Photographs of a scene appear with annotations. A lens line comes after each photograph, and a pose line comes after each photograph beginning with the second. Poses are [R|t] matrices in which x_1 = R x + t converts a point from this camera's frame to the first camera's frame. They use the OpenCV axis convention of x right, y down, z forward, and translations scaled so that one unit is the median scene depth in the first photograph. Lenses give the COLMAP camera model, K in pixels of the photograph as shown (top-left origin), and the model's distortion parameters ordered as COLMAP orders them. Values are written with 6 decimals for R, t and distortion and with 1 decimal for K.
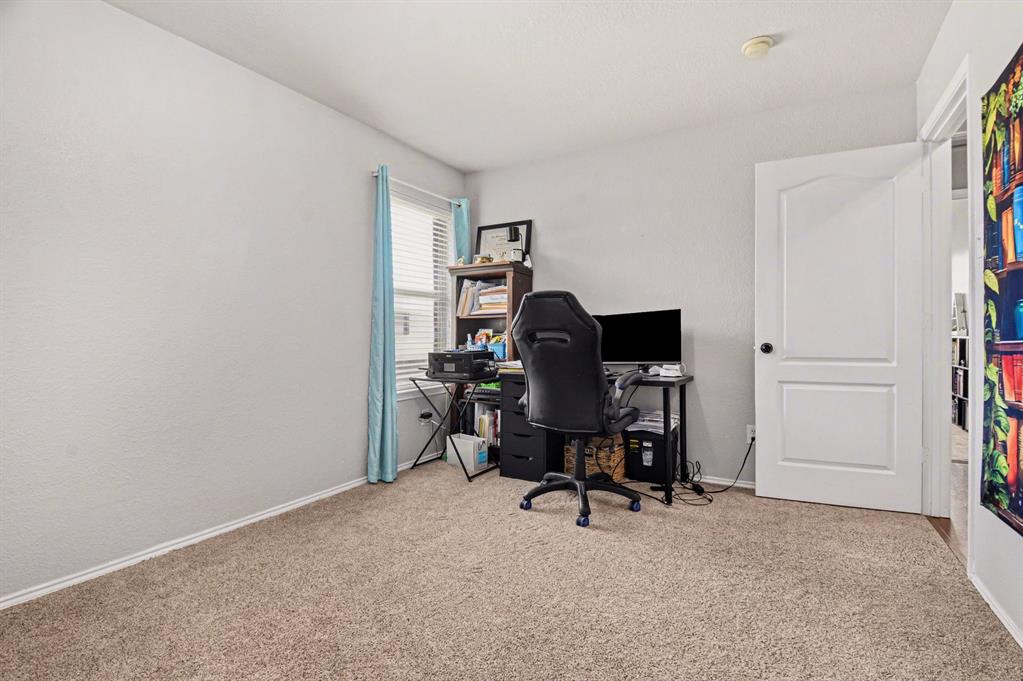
lens RADIAL K [[474.7, 0, 516.5], [0, 474.7, 341.6], [0, 0, 1]] dist [-0.015452, -0.003625]
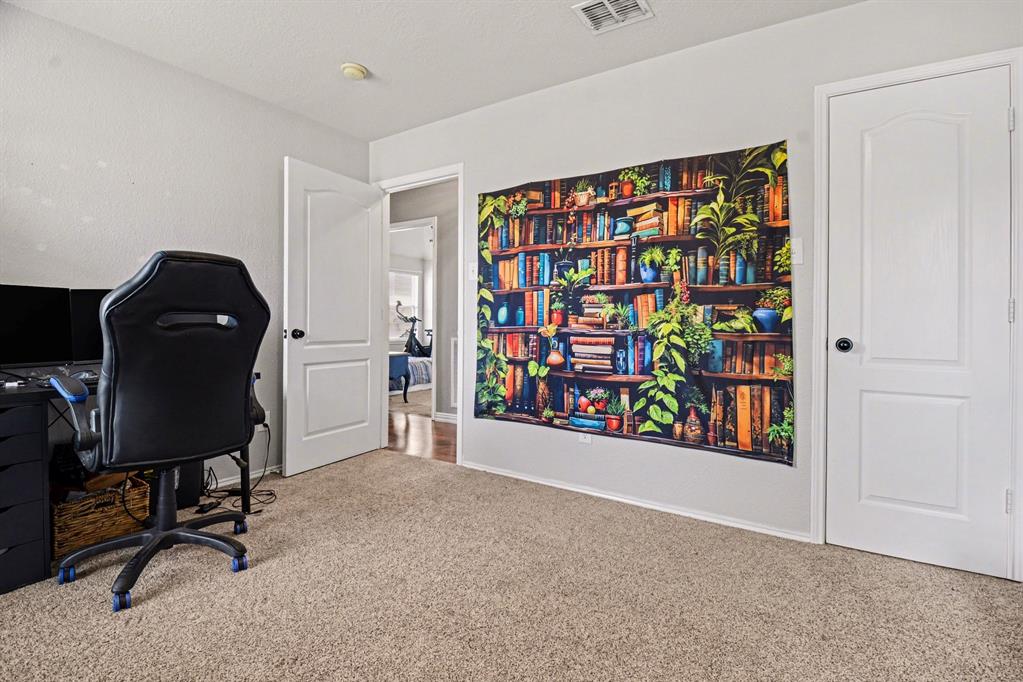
lens RADIAL K [[474.7, 0, 527.6], [0, 474.7, 323.1], [0, 0, 1]] dist [-0.015452, -0.003625]
pose [[0.050312, 0.007106, 0.998708, -0.657861], [0.003402, 0.999968, -0.007286, -0.001692], [-0.998728, 0.003764, 0.050286, 0.548355]]
